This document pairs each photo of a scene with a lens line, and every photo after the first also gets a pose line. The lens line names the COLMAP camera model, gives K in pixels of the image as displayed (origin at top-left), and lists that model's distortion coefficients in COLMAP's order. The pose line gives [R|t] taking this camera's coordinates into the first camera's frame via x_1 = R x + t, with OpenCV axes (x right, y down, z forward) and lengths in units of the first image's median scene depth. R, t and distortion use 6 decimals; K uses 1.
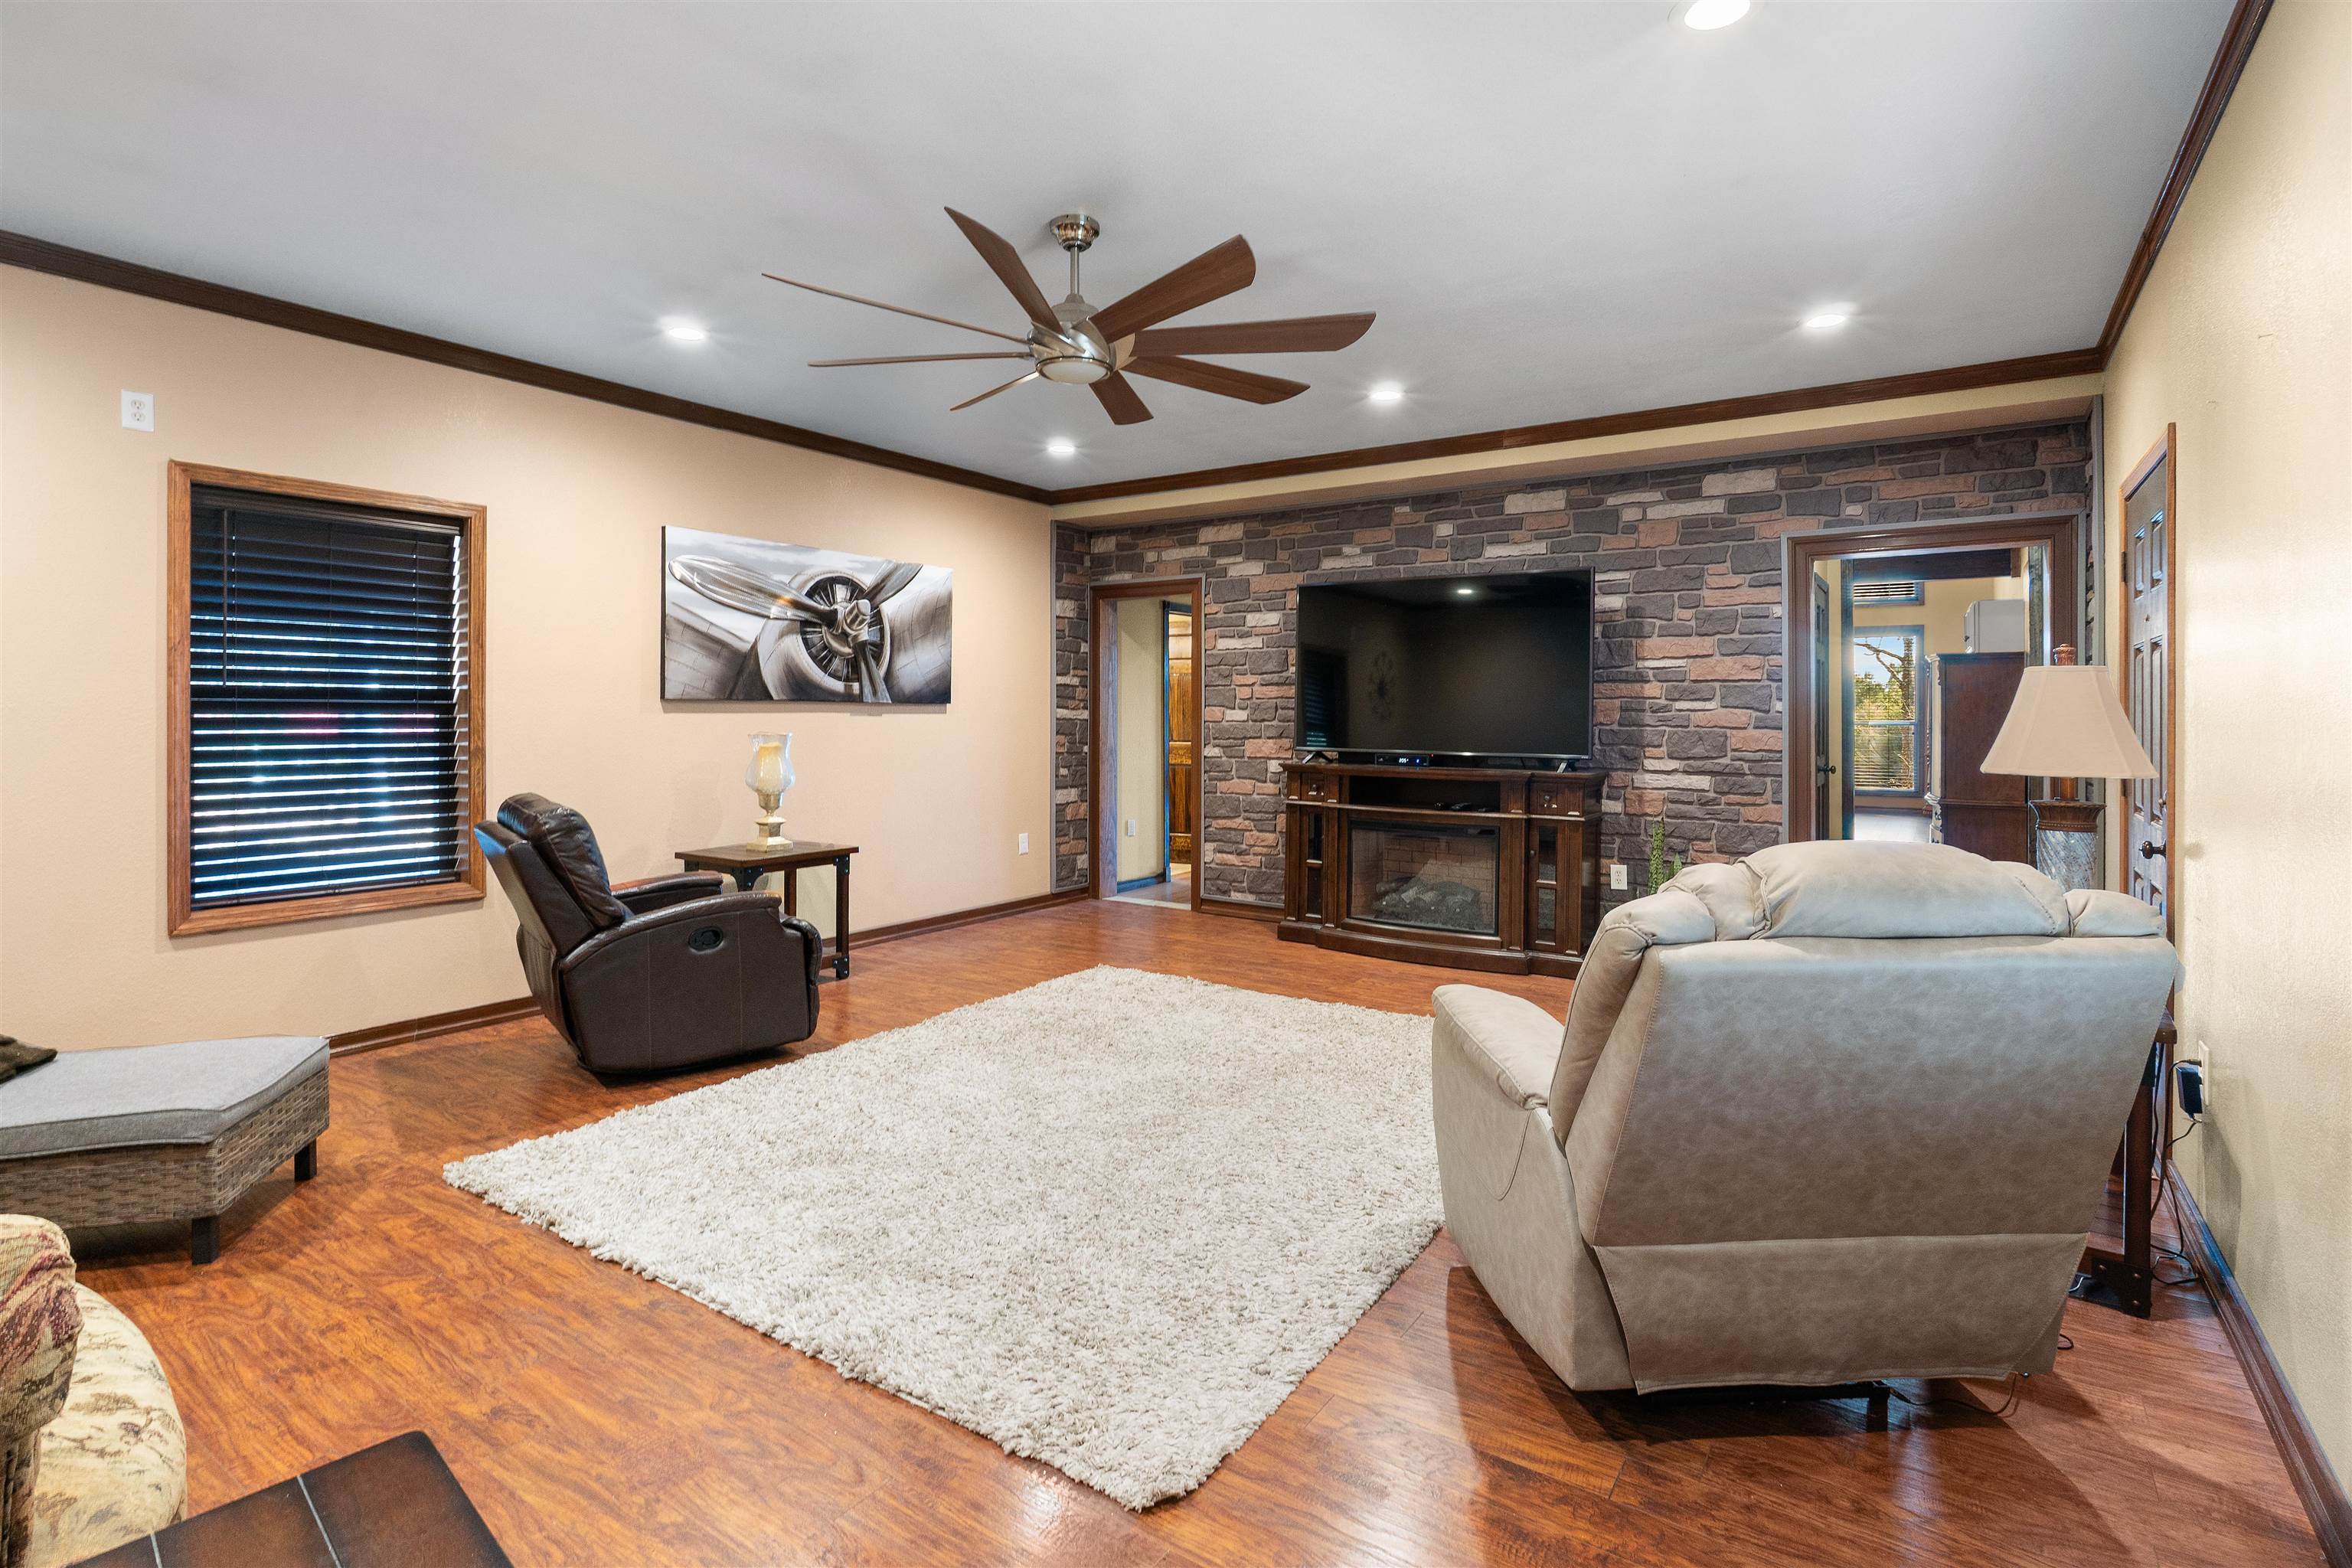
lens RADIAL K [[1133.1, 0, 1183.0], [0, 1133.1, 710.3], [0, 0, 1]] dist [-0.028388, -0.000064]
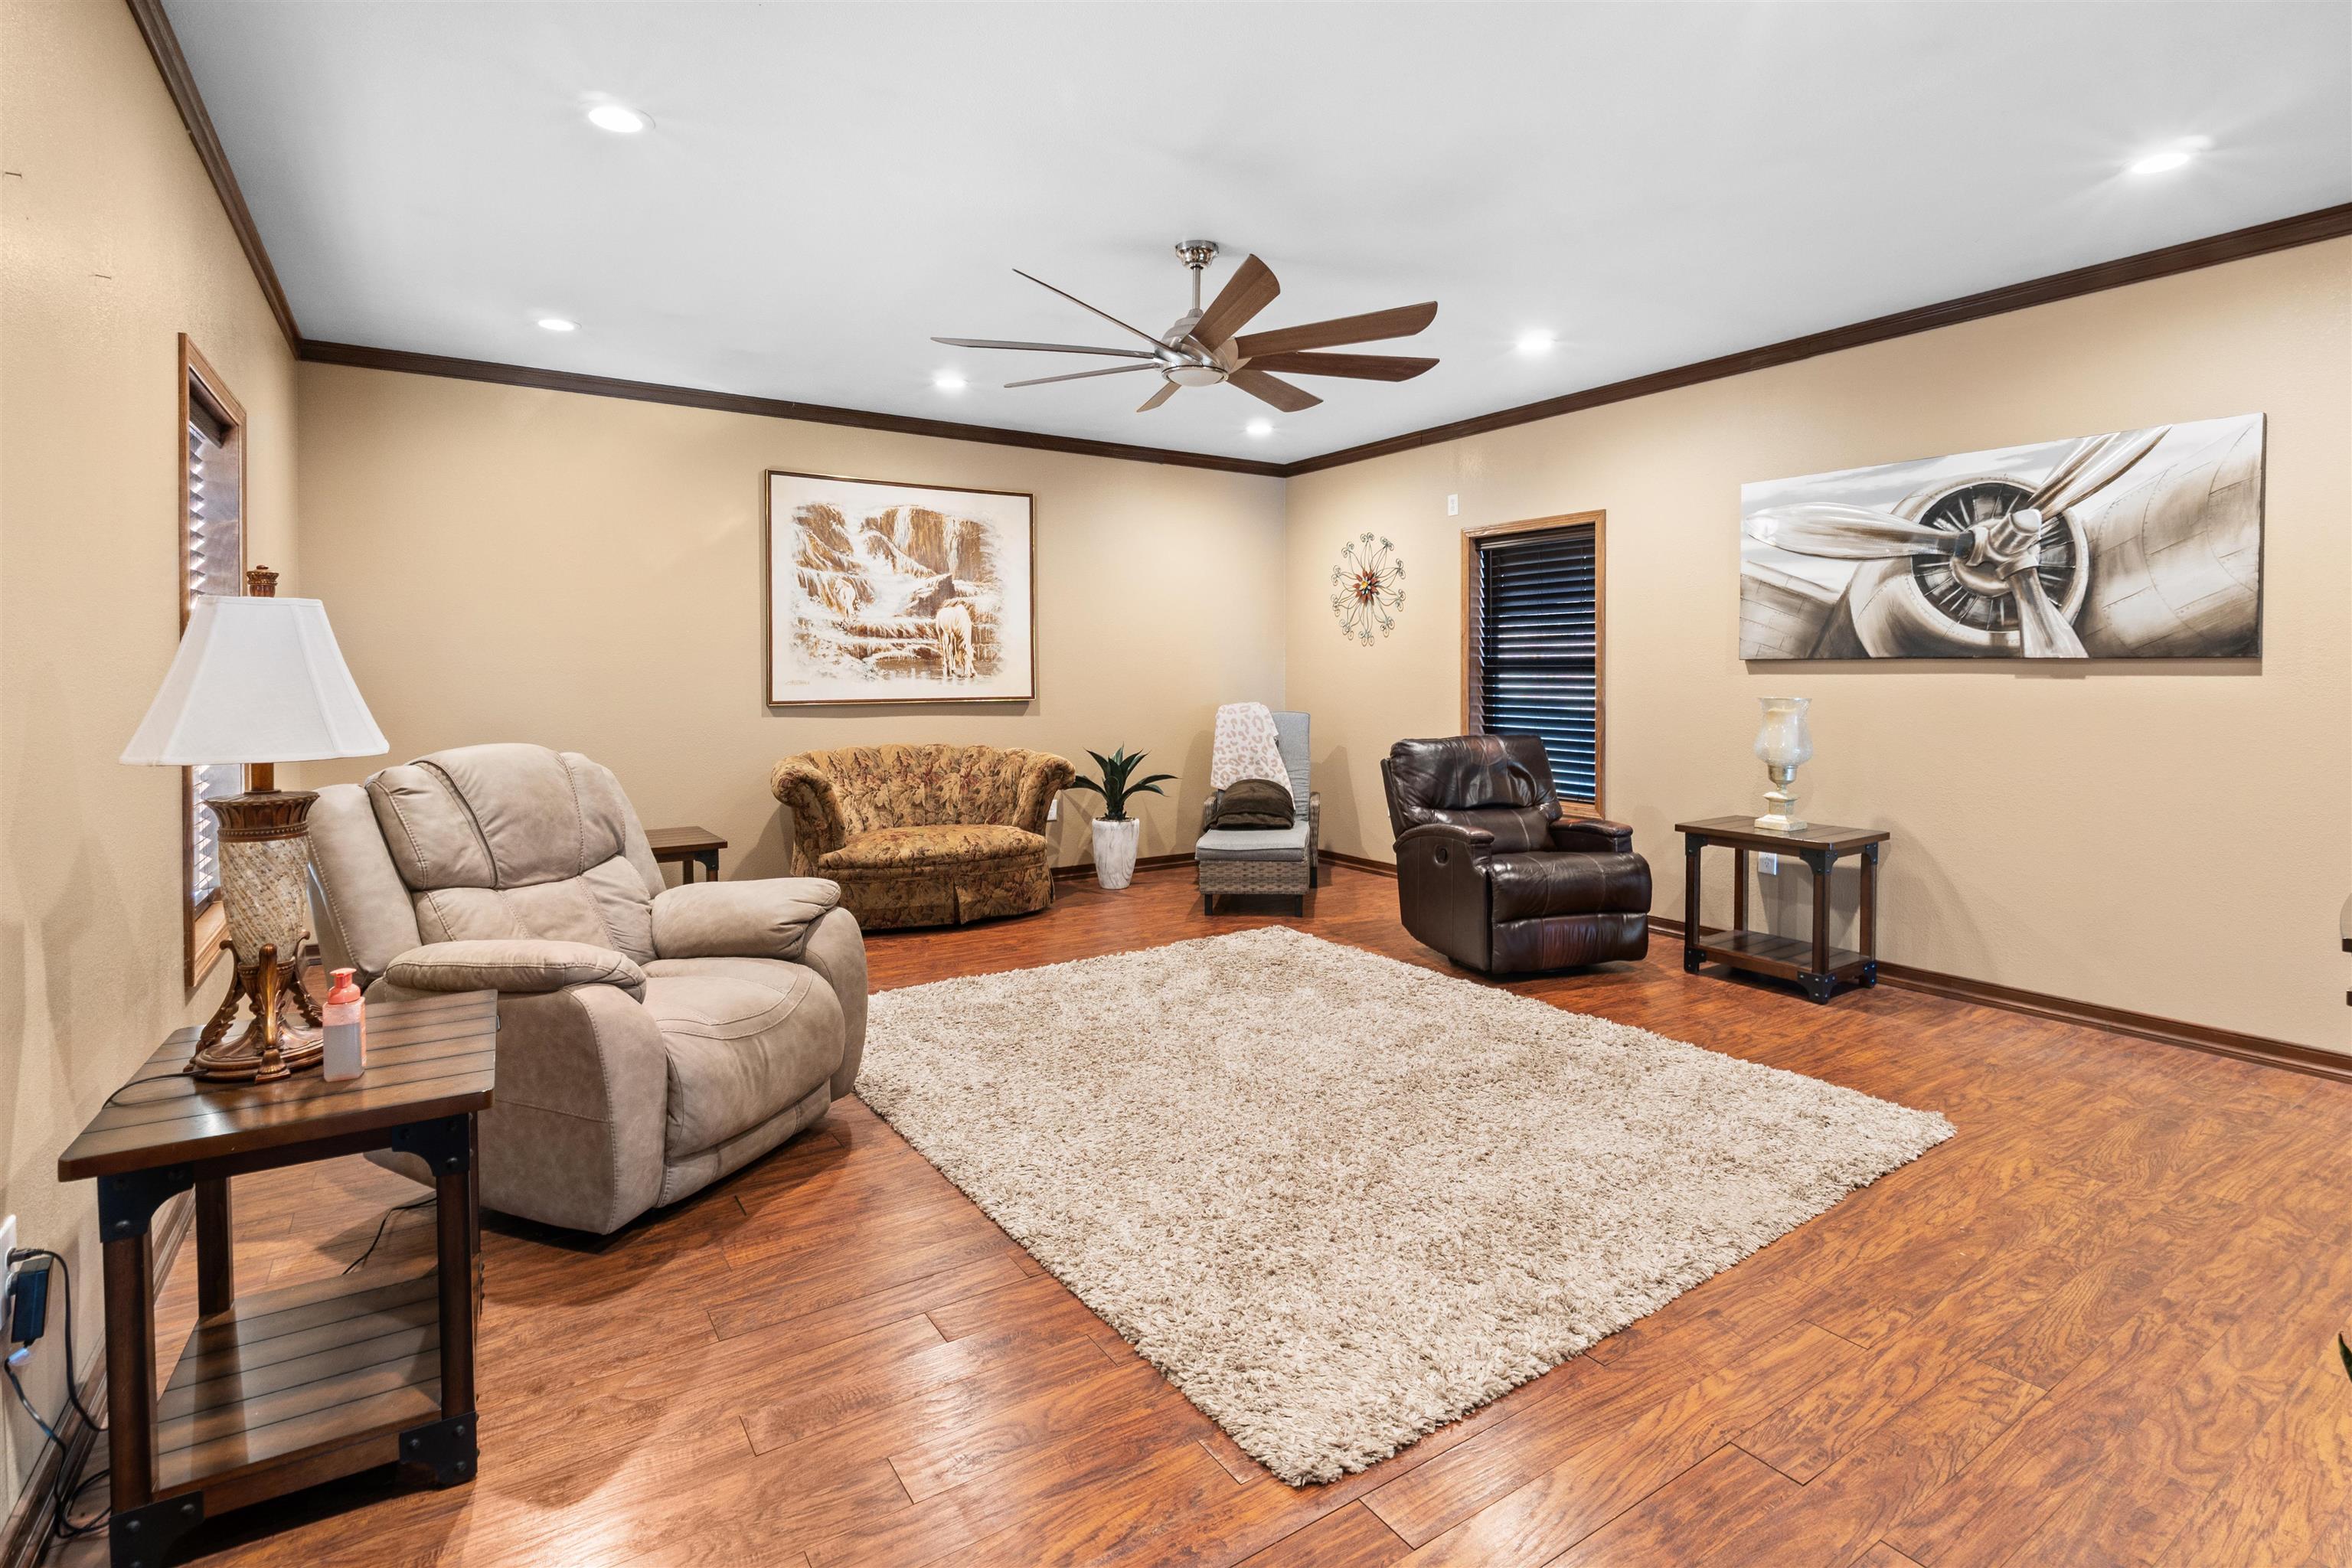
lens RADIAL K [[1133.1, 0, 1183.0], [0, 1133.1, 710.3], [0, 0, 1]] dist [-0.028388, -0.000064]
pose [[-0.383891, 0.027989, -0.922954, 0.563296], [0.004087, 0.999582, 0.028613, 0.002901], [0.923369, 0.007213, -0.383845, 0.821923]]
